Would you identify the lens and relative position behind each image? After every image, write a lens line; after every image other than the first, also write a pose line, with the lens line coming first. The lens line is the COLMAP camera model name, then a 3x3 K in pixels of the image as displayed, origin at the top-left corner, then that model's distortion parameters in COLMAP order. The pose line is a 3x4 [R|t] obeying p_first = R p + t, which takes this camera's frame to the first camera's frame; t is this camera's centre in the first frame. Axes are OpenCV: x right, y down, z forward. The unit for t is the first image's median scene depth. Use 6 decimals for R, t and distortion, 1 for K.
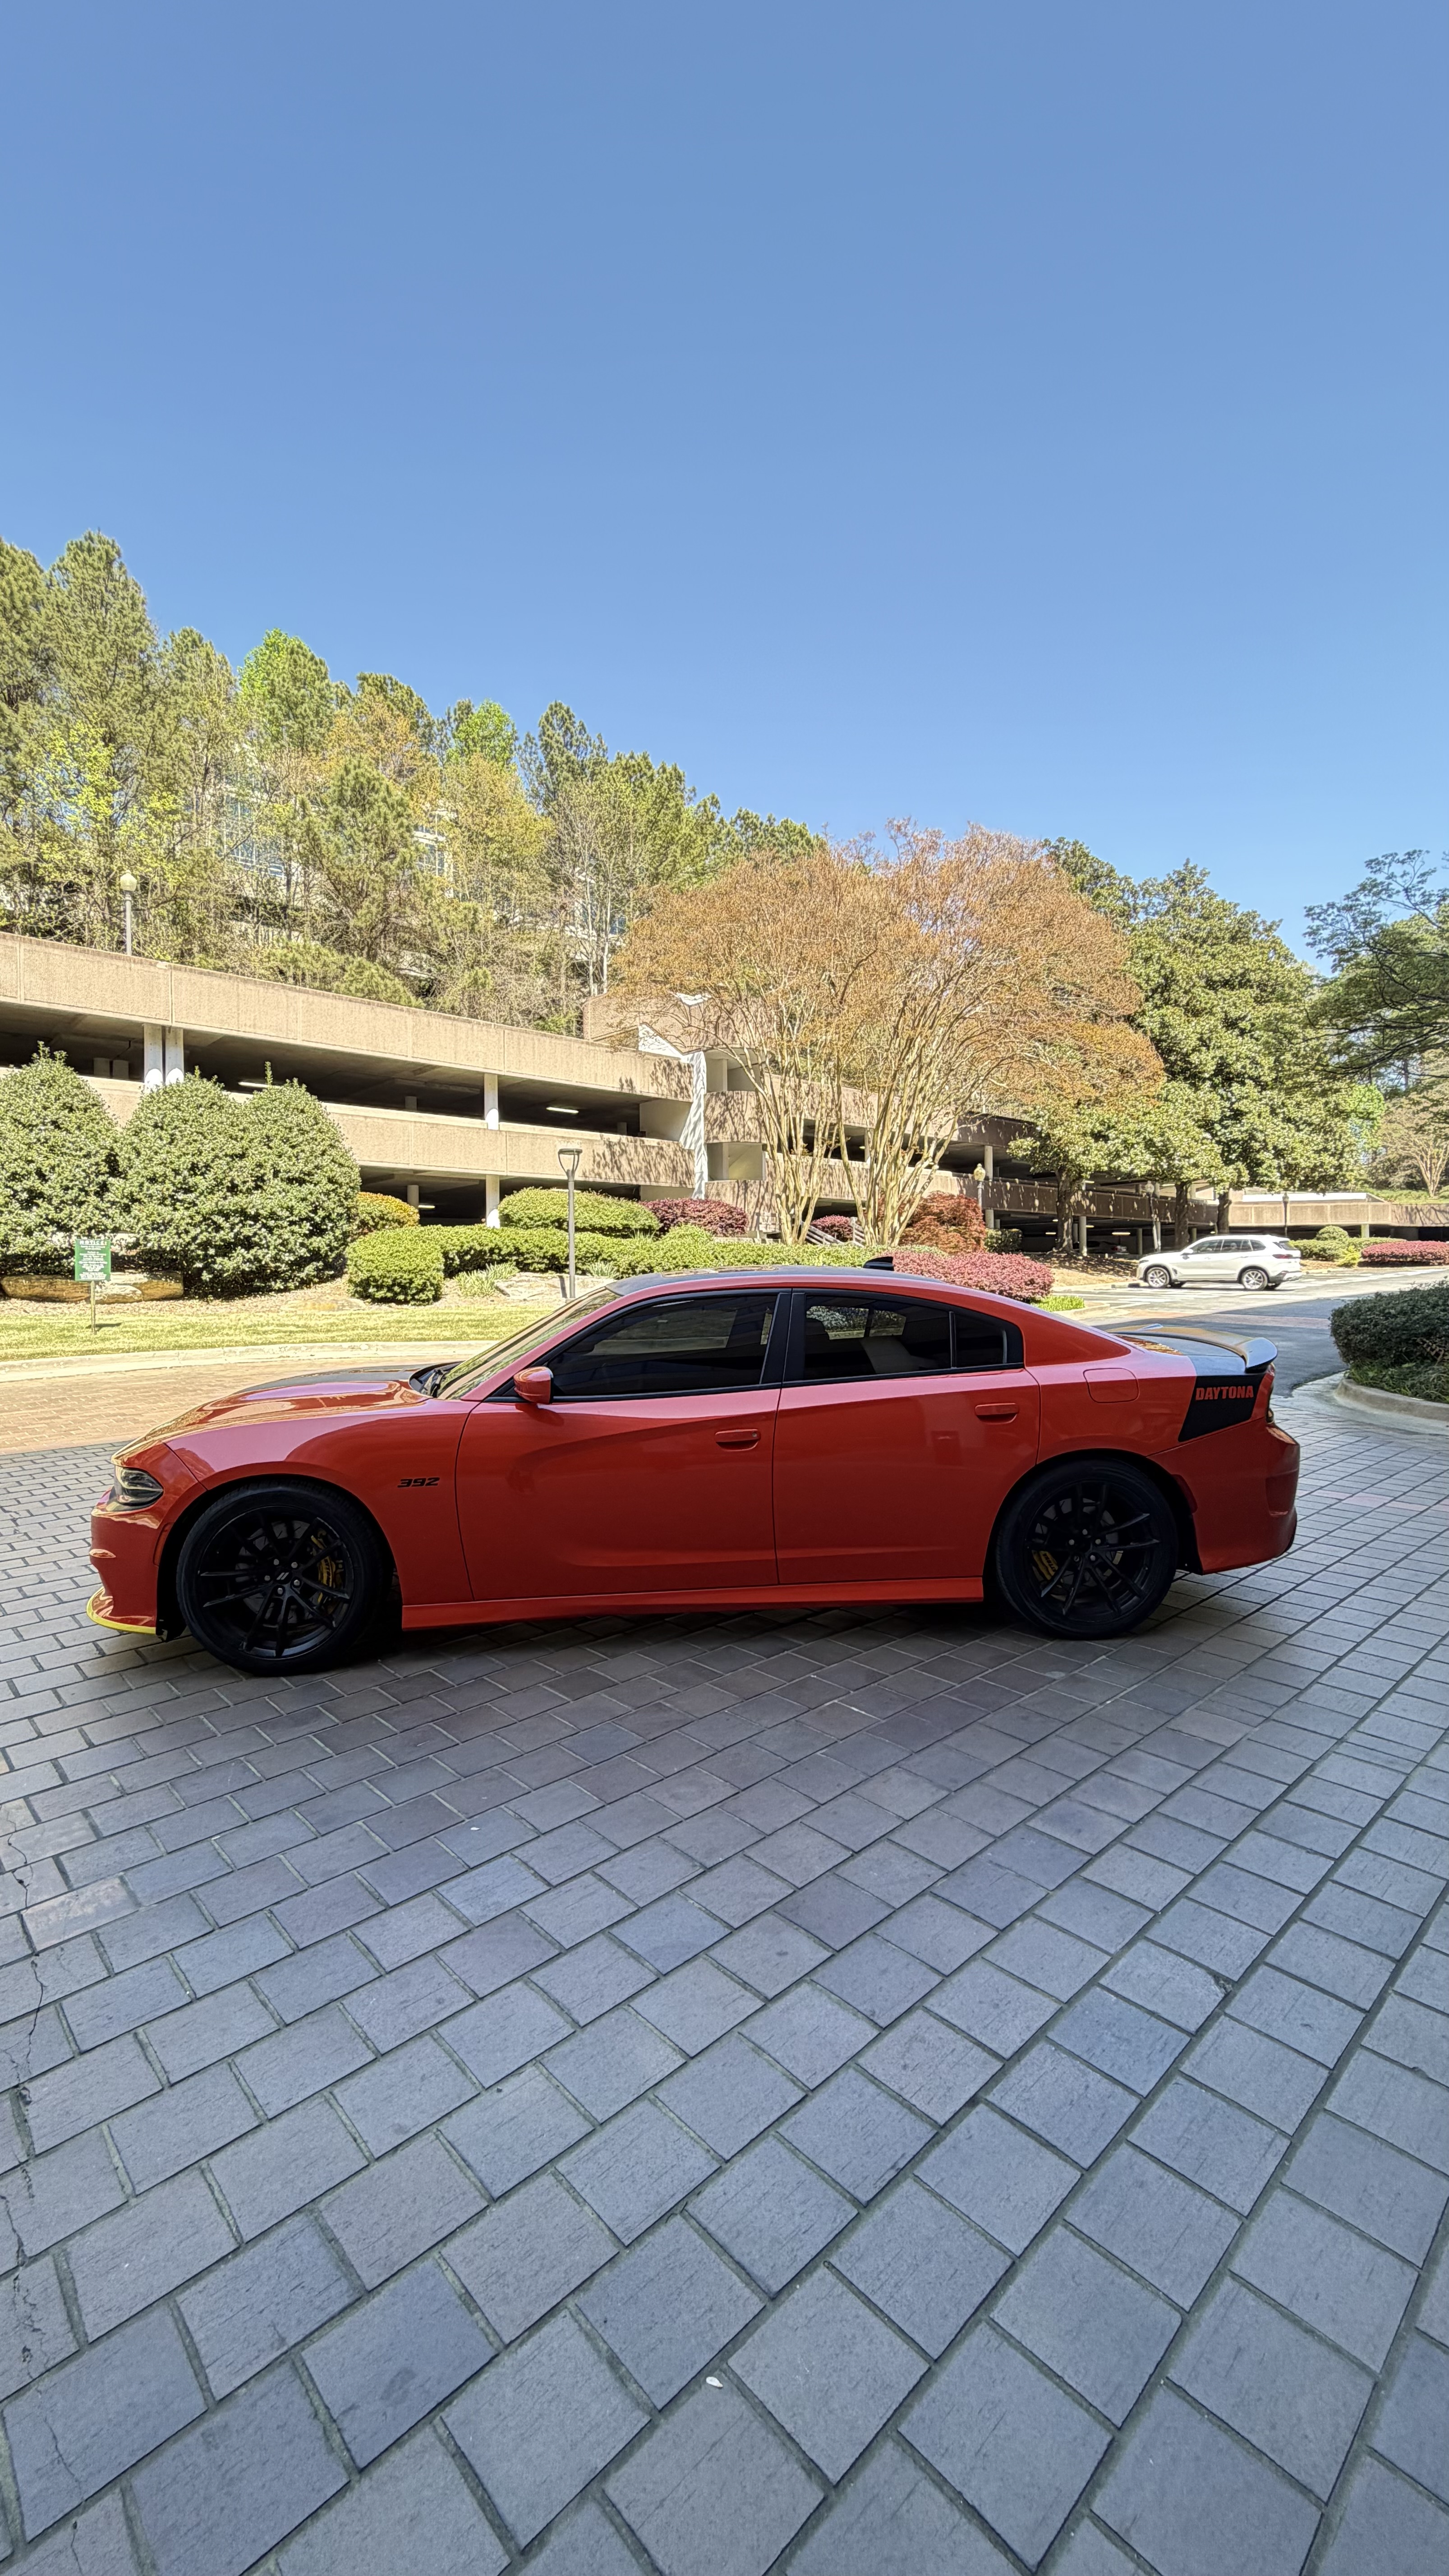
lens RADIAL K [[1017.7, 0, 725.9], [0, 1017.7, 1292.1], [0, 0, 1]] dist [-0.003040, 0.000425]
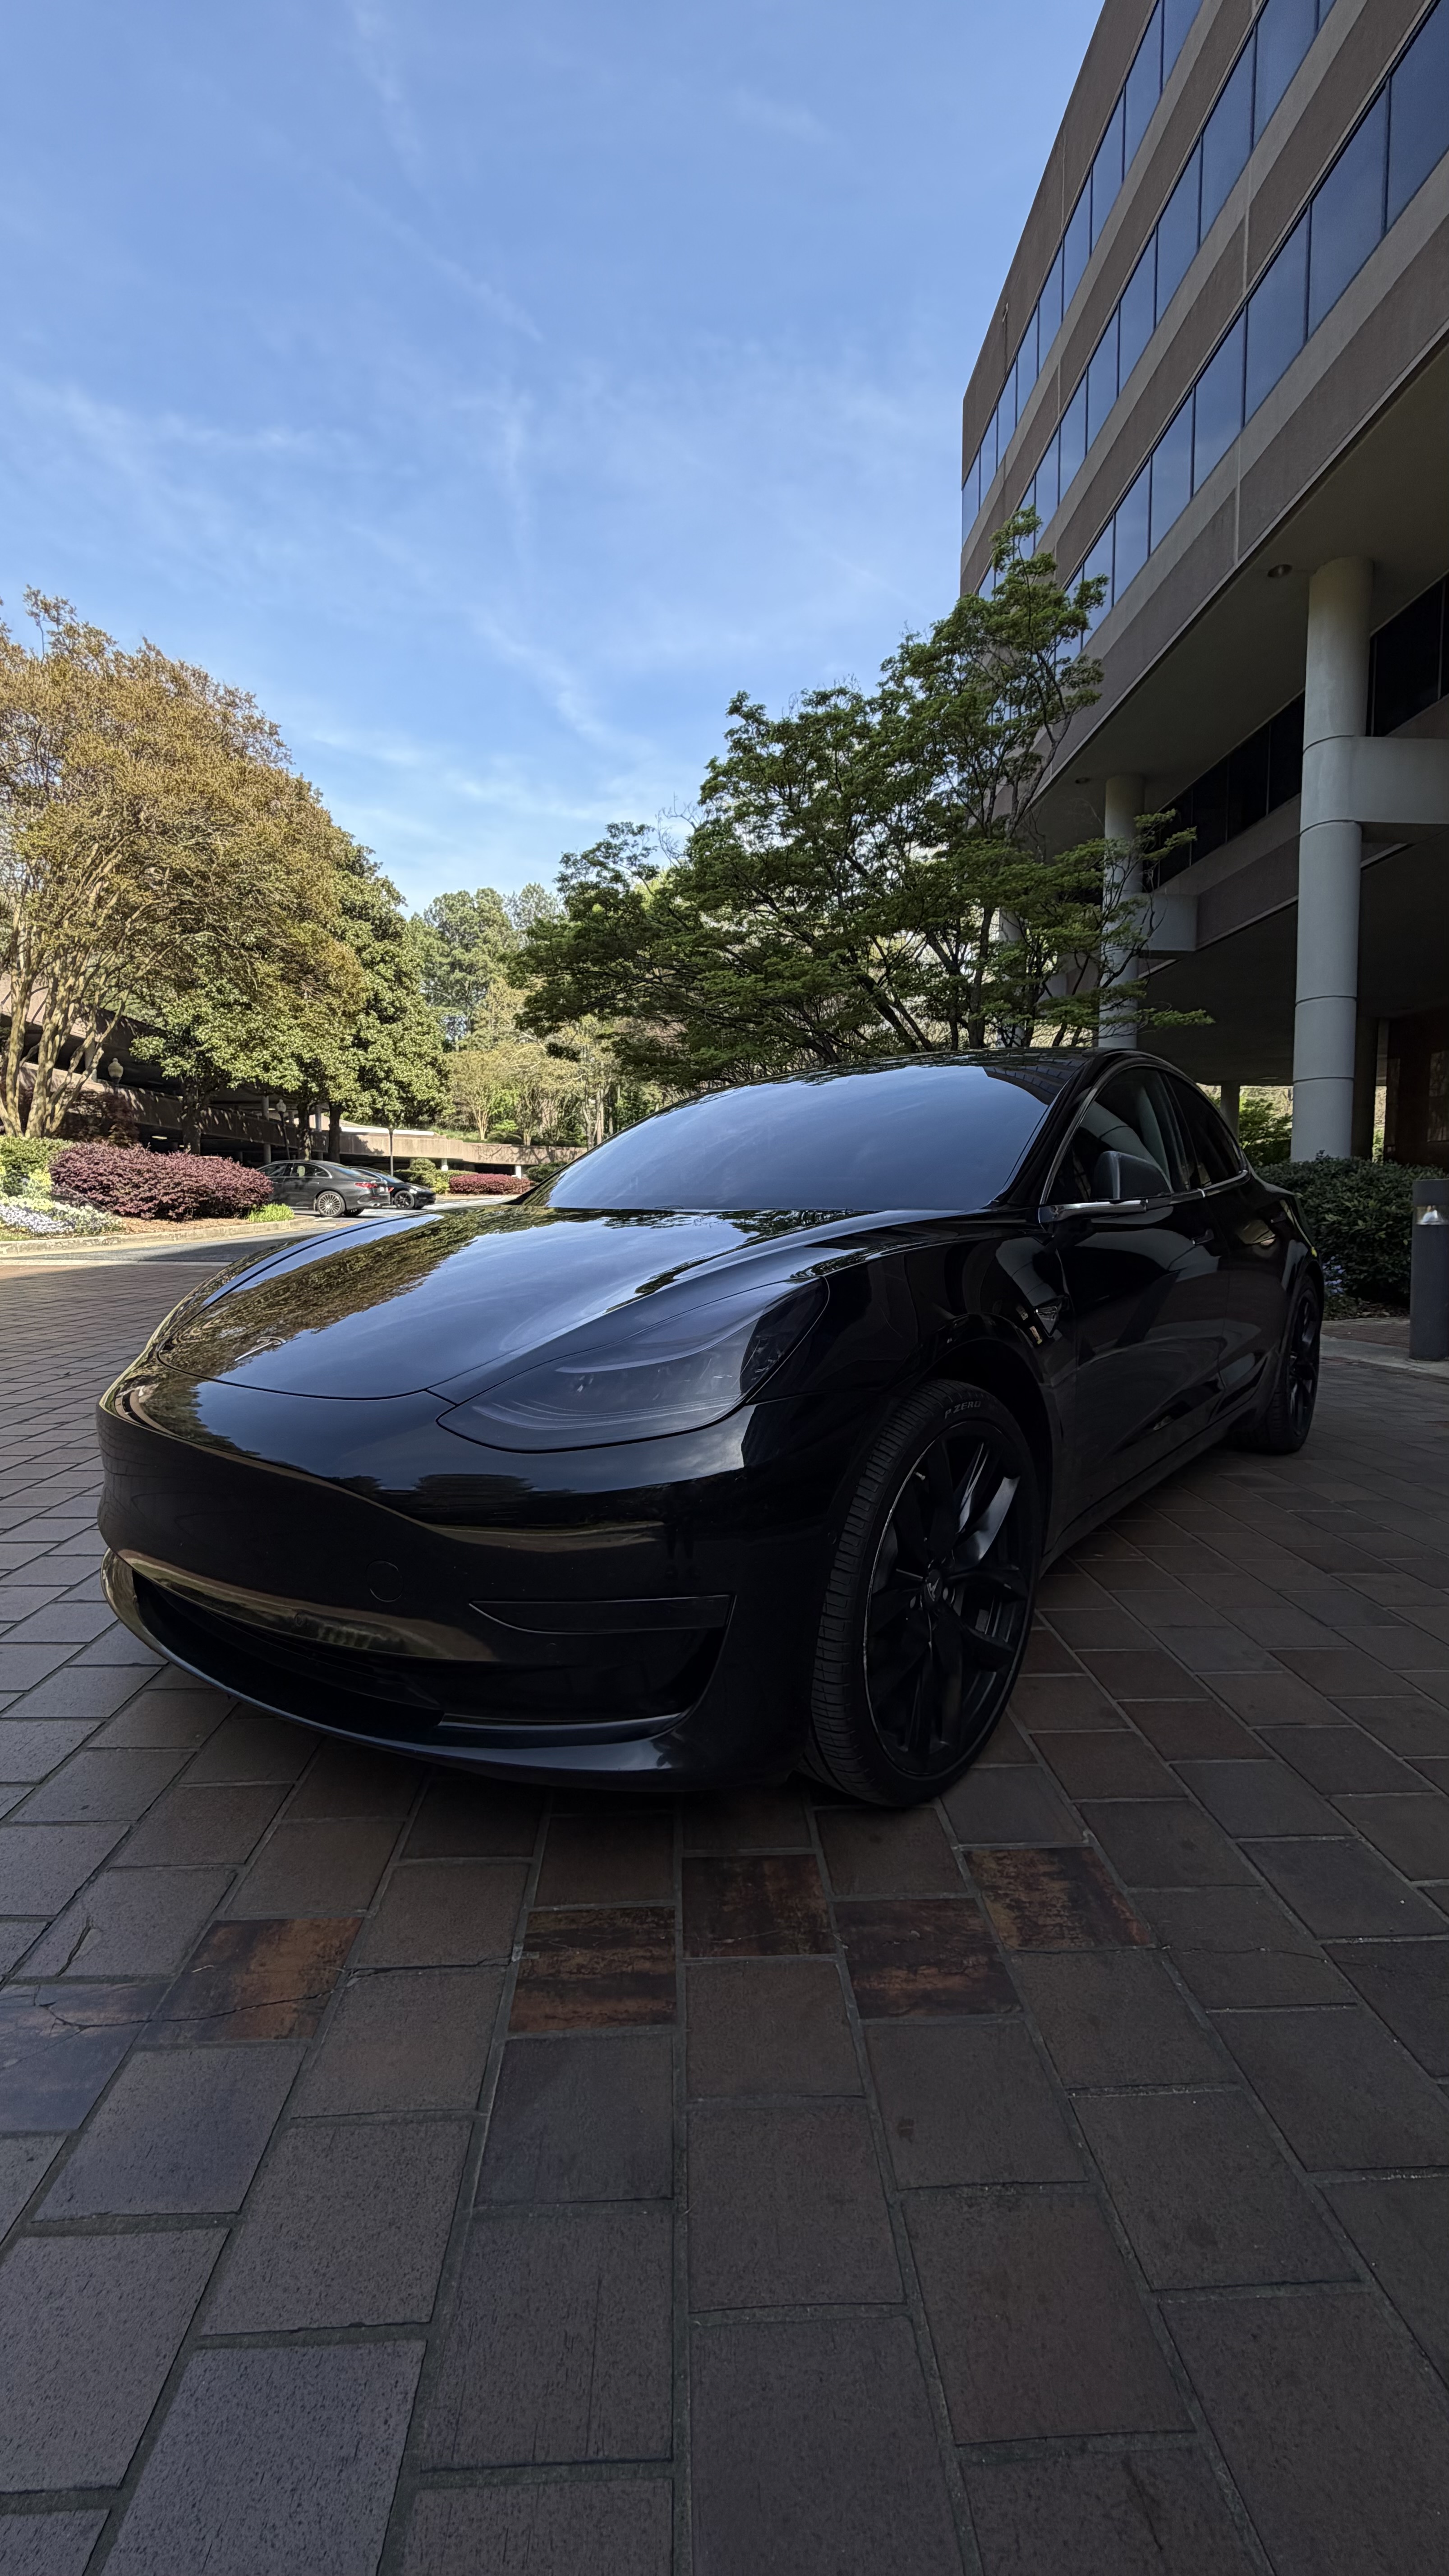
lens RADIAL K [[1017.7, 0, 736.4], [0, 1017.7, 1279.1], [0, 0, 1]] dist [-0.003040, 0.000425]
pose [[0.633784, -0.044716, 0.772216, -0.124769], [0.004578, 0.998527, 0.054063, 0.021130], [-0.773496, -0.030729, 0.633056, 0.082562]]
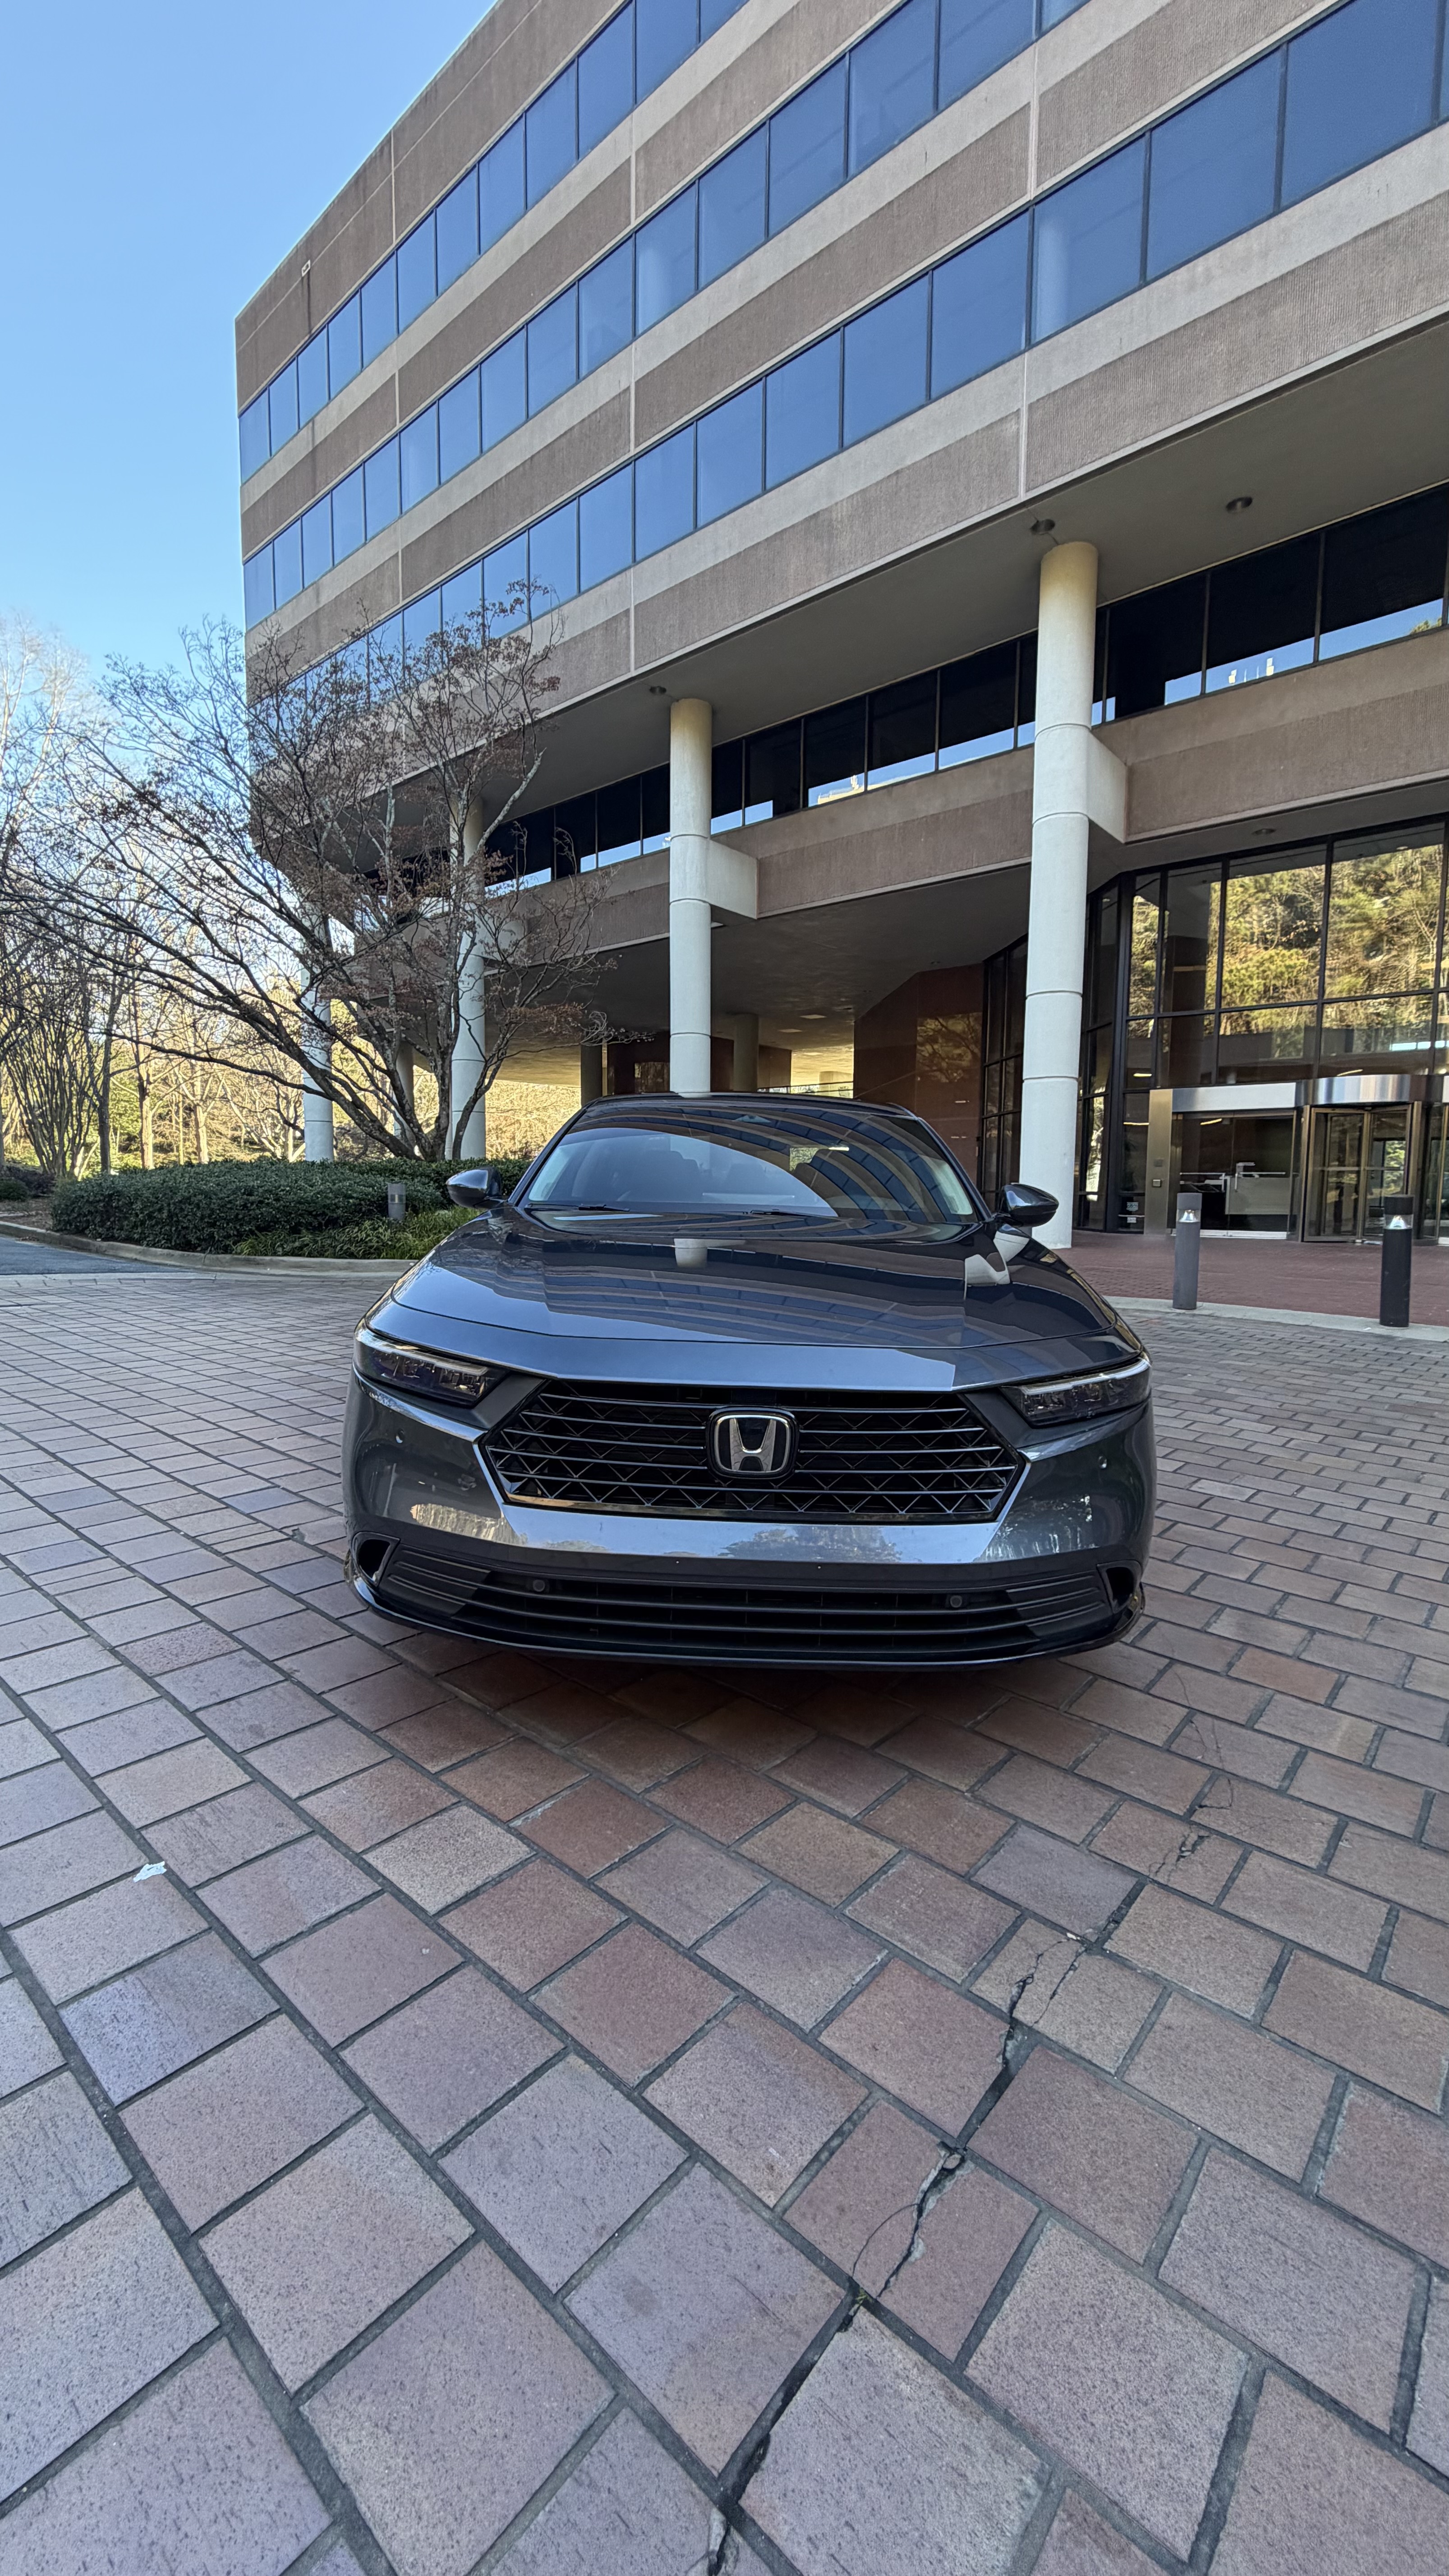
lens RADIAL K [[1017.7, 0, 715.5], [0, 1017.7, 1280.3], [0, 0, 1]] dist [-0.003040, 0.000425]
pose [[-0.112096, -0.082061, 0.990303, -0.255153], [0.002737, 0.996555, 0.082888, 0.015206], [-0.993694, 0.012001, -0.111485, 0.306266]]
